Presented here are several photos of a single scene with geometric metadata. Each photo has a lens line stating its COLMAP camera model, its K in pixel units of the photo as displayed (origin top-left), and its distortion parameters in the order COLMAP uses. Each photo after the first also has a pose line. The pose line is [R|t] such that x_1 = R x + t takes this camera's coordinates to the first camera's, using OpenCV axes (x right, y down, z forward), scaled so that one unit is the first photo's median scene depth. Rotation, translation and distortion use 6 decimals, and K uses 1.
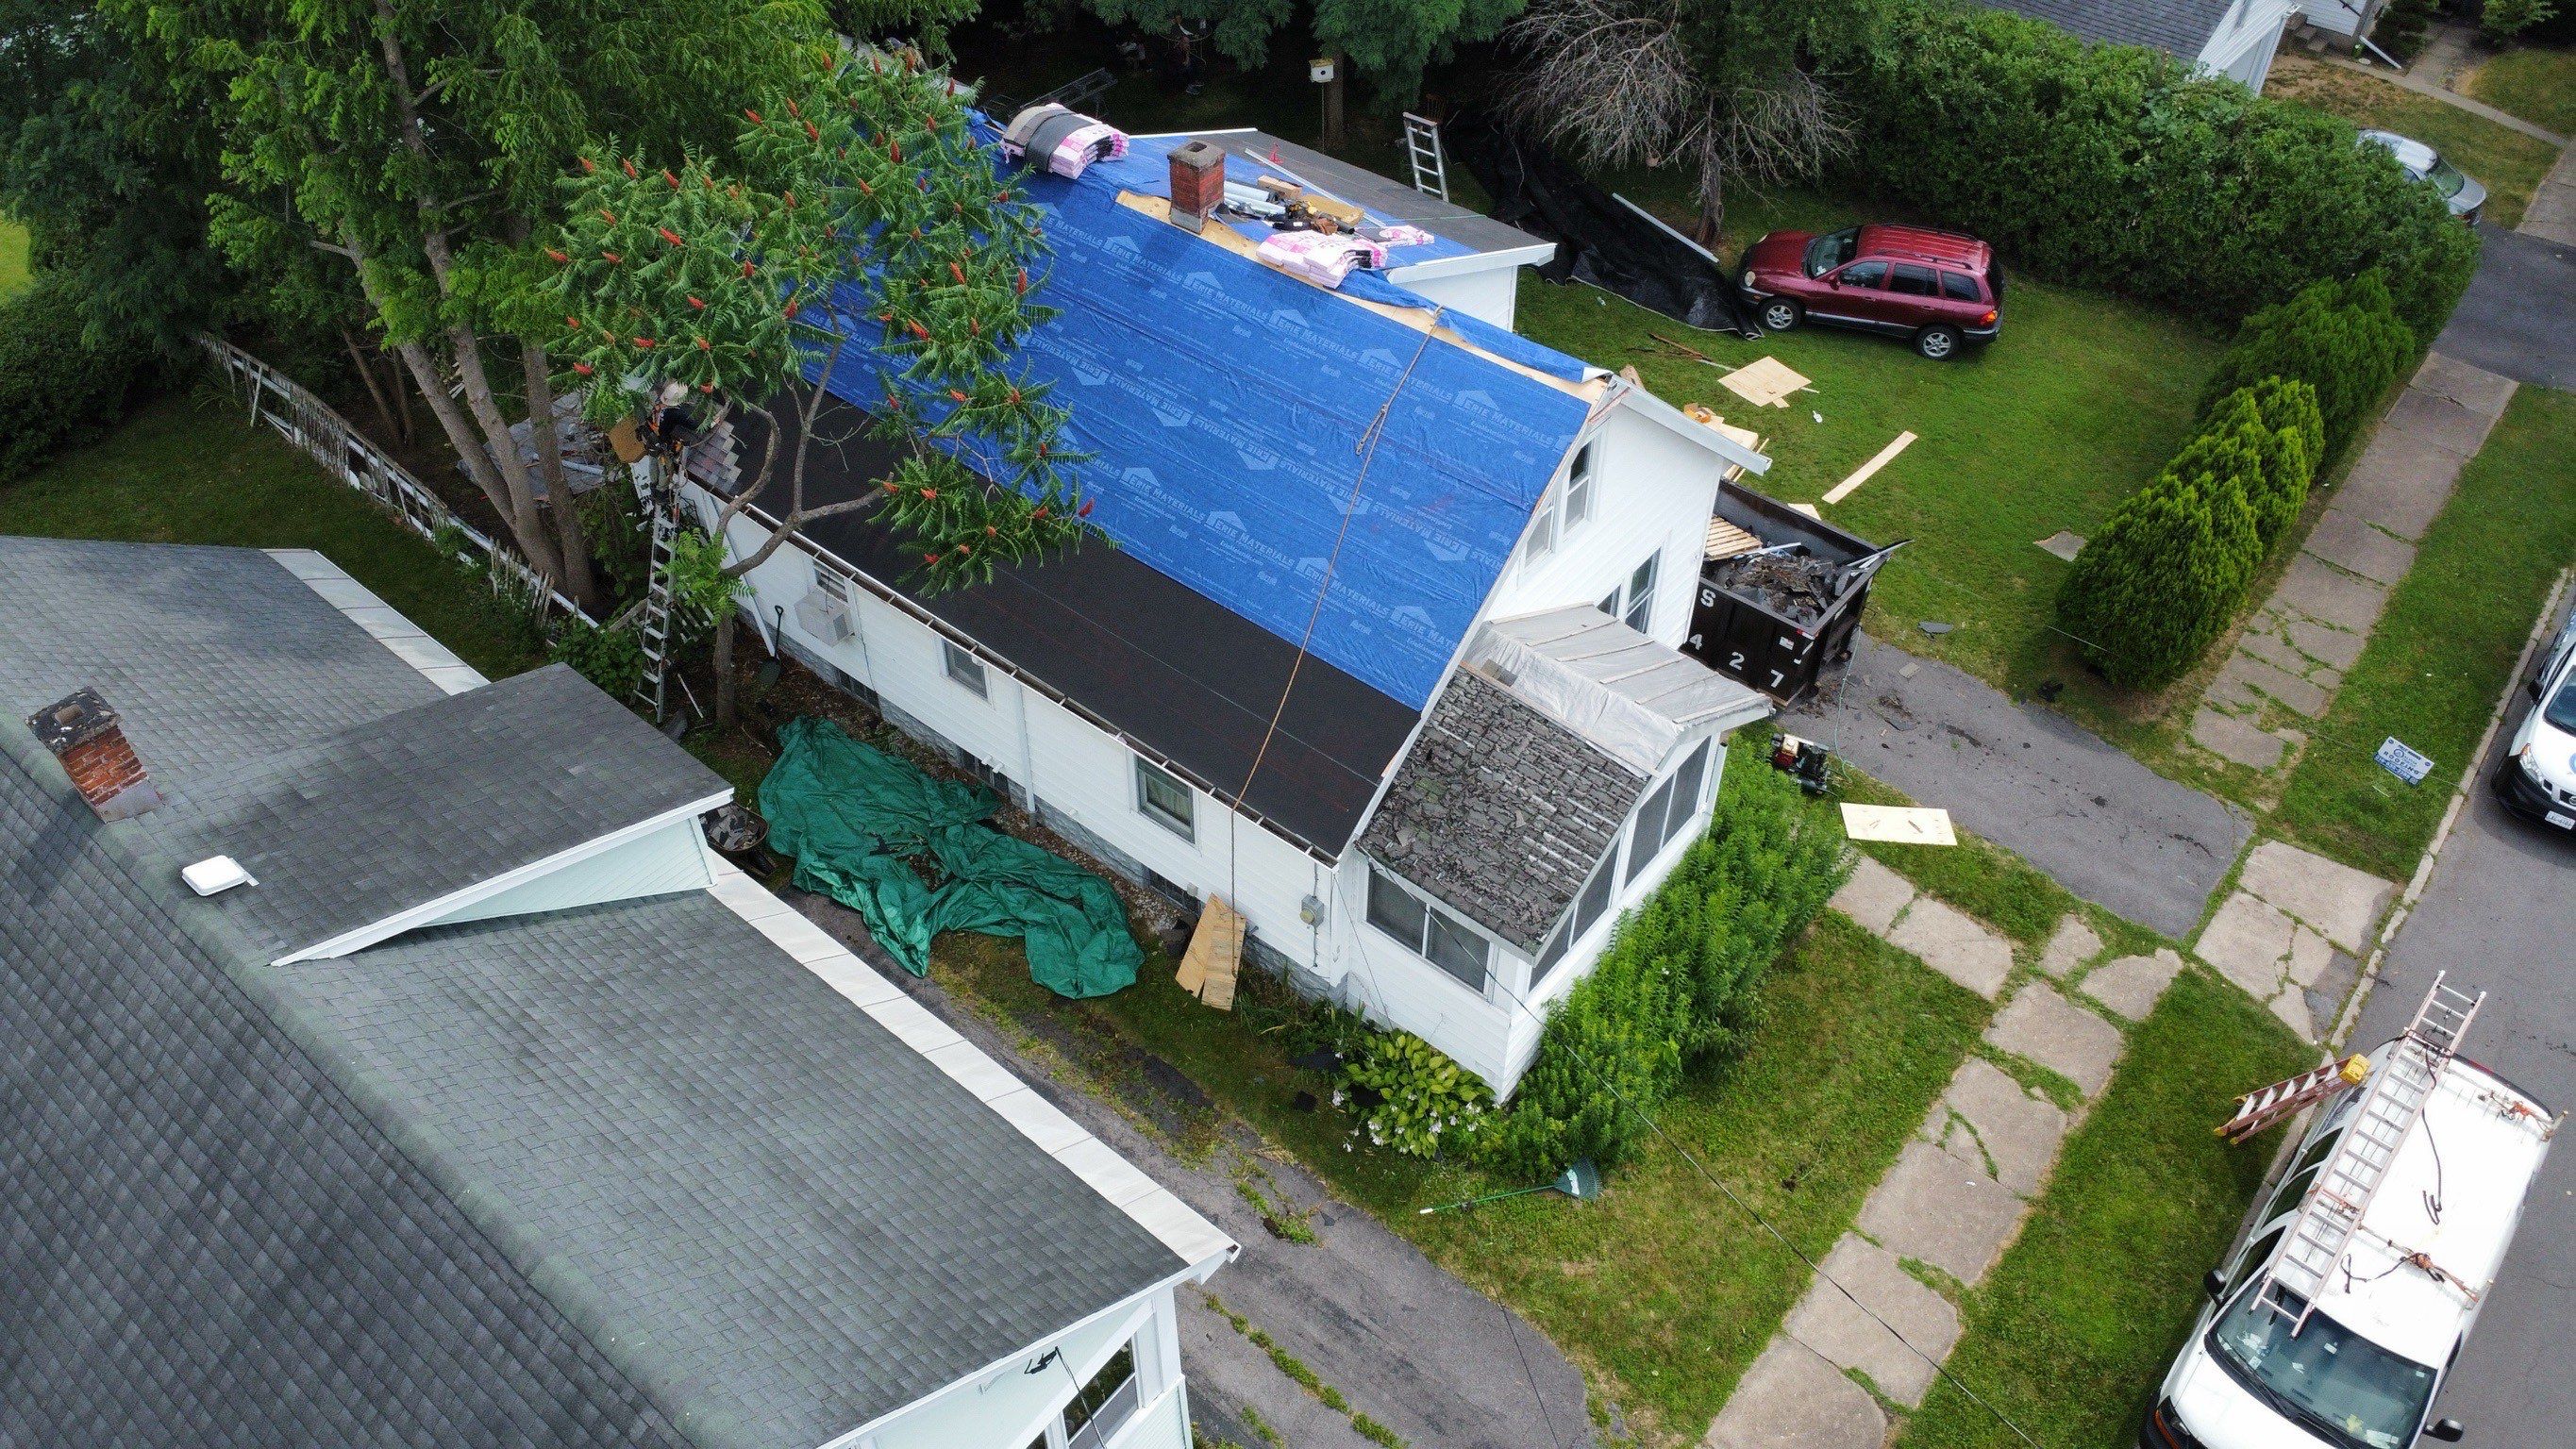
lens RADIAL K [[1877.5, 0, 1285.5], [0, 1877.5, 716.1], [0, 0, 1]] dist [-0.034267, -0.002348]
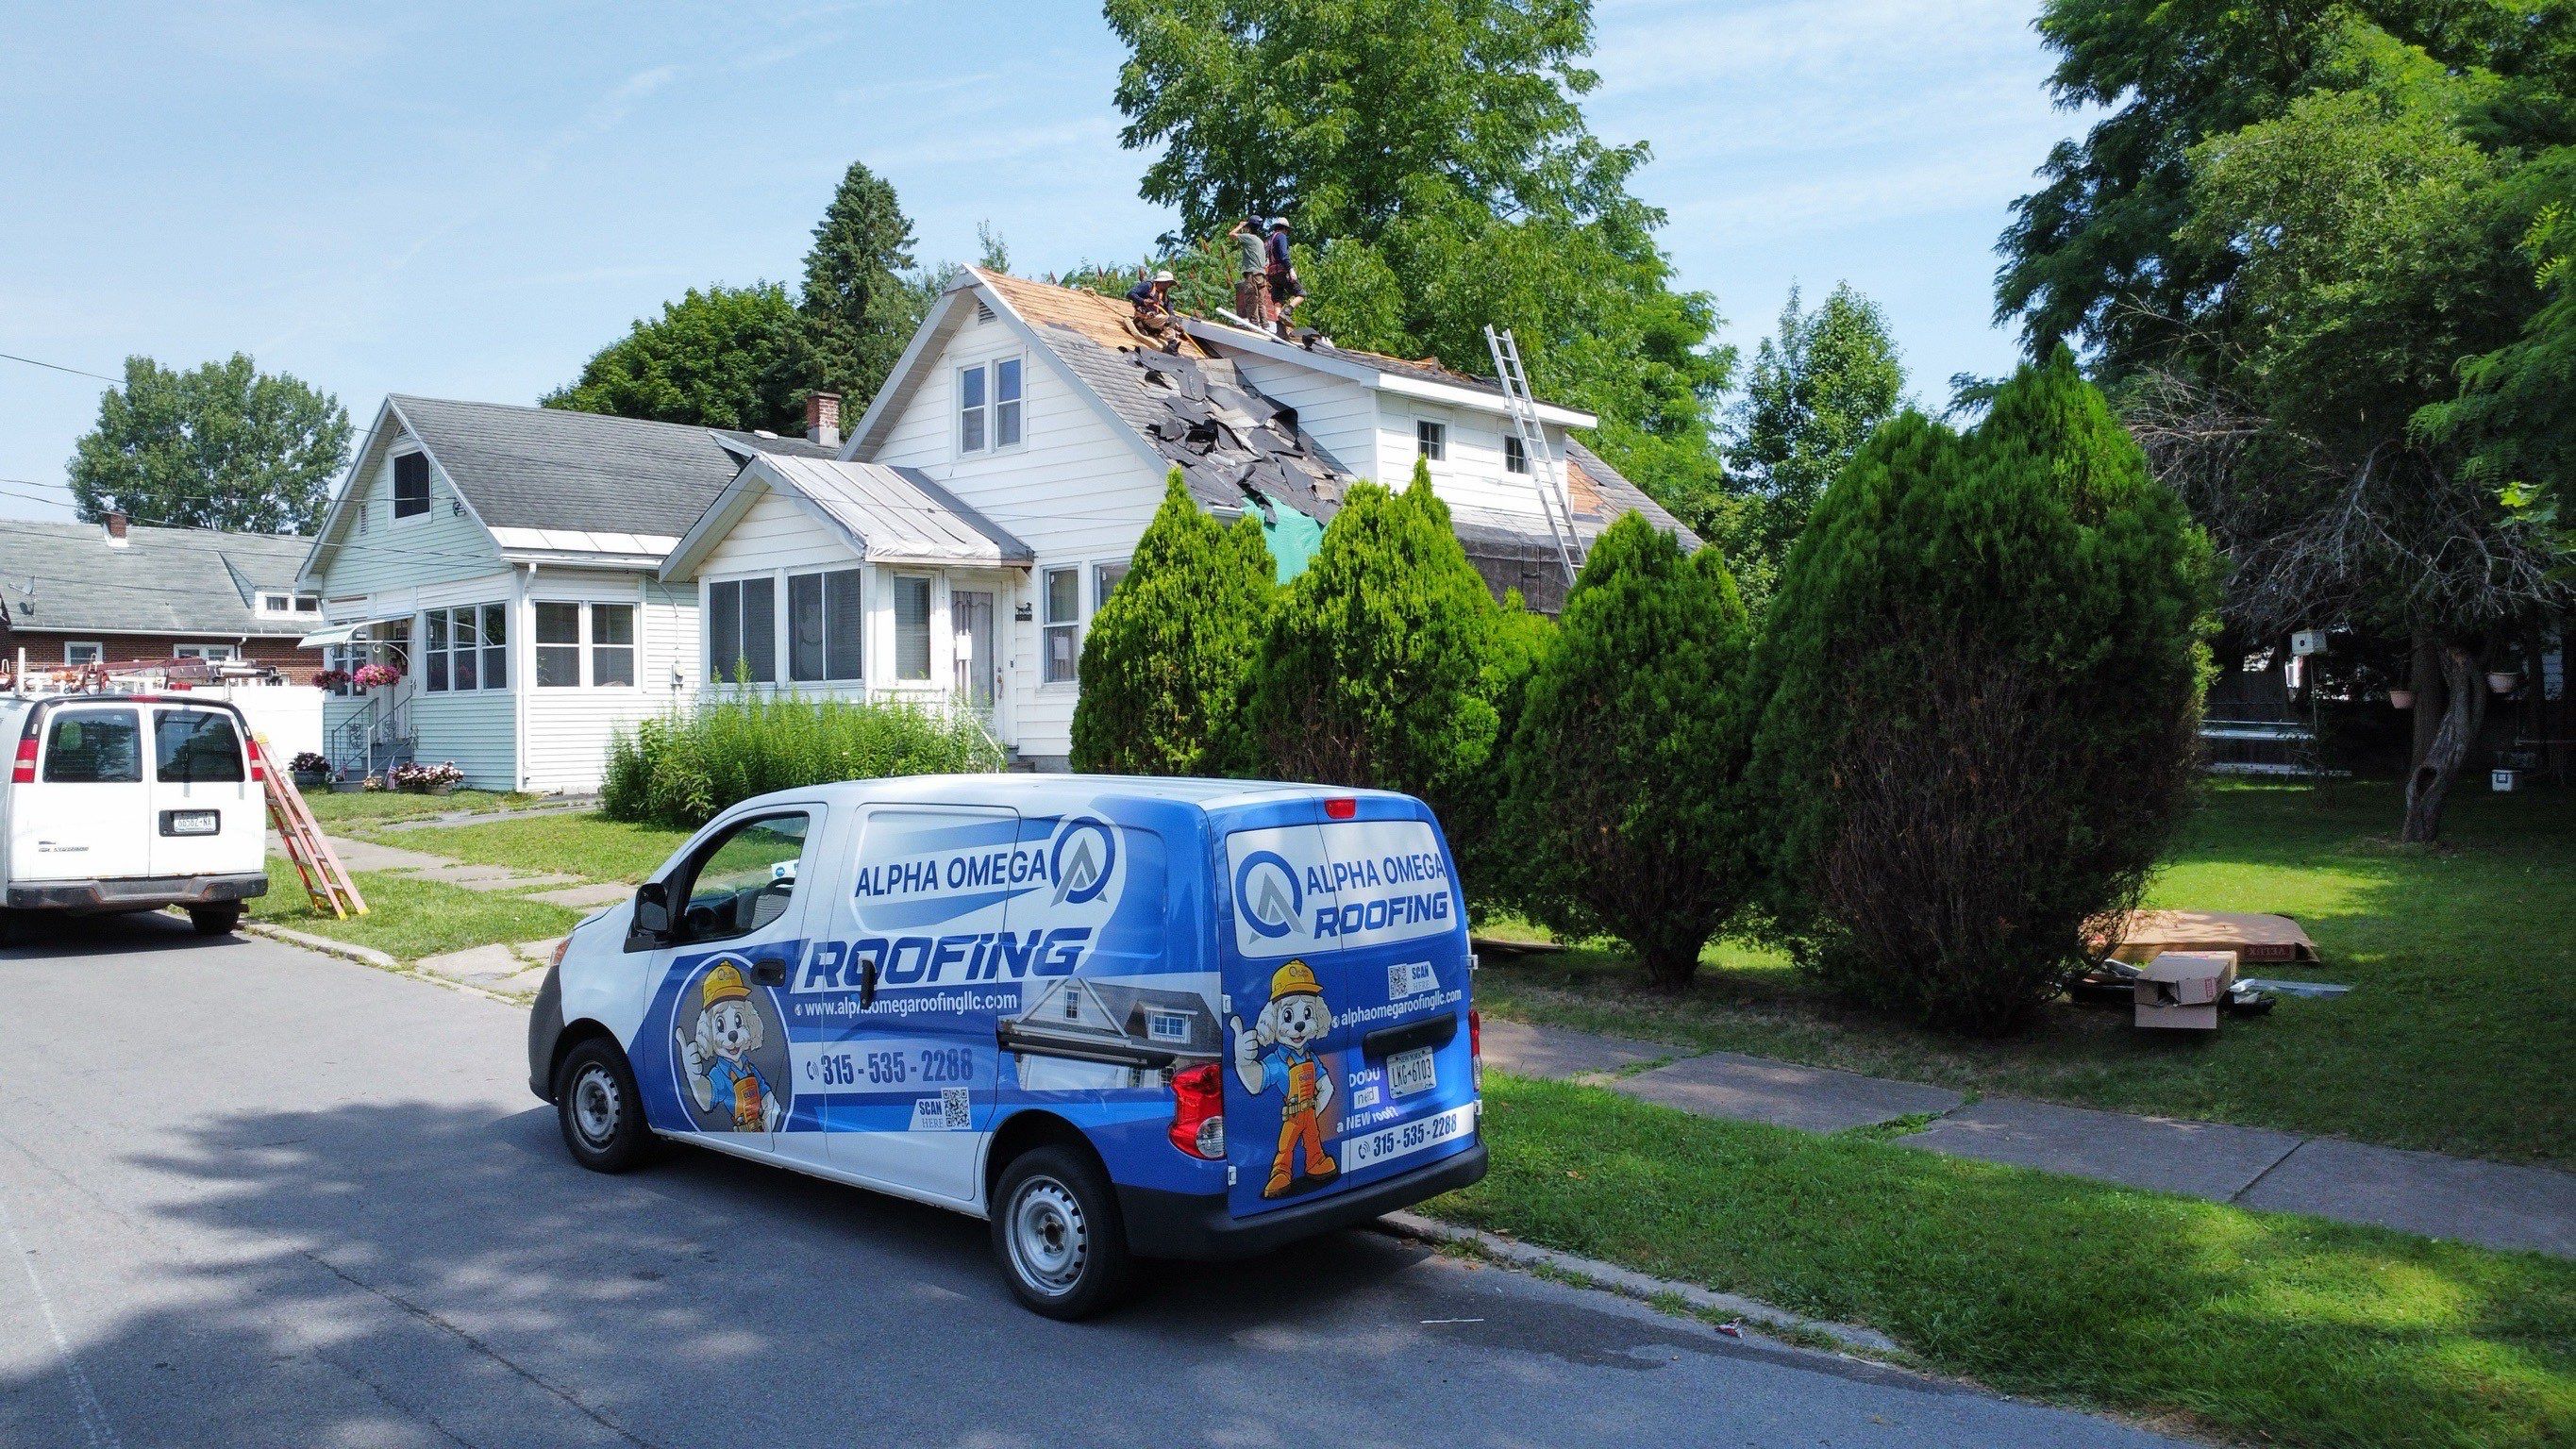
lens RADIAL K [[1877.5, 0, 1298.2], [0, 1877.5, 705.1], [0, 0, 1]] dist [-0.034267, -0.002348]
pose [[-0.044998, -0.007734, -0.998957, 1.177241], [-0.675617, 0.736838, 0.024728, -0.119828], [0.735878, 0.676025, -0.038382, 1.158613]]
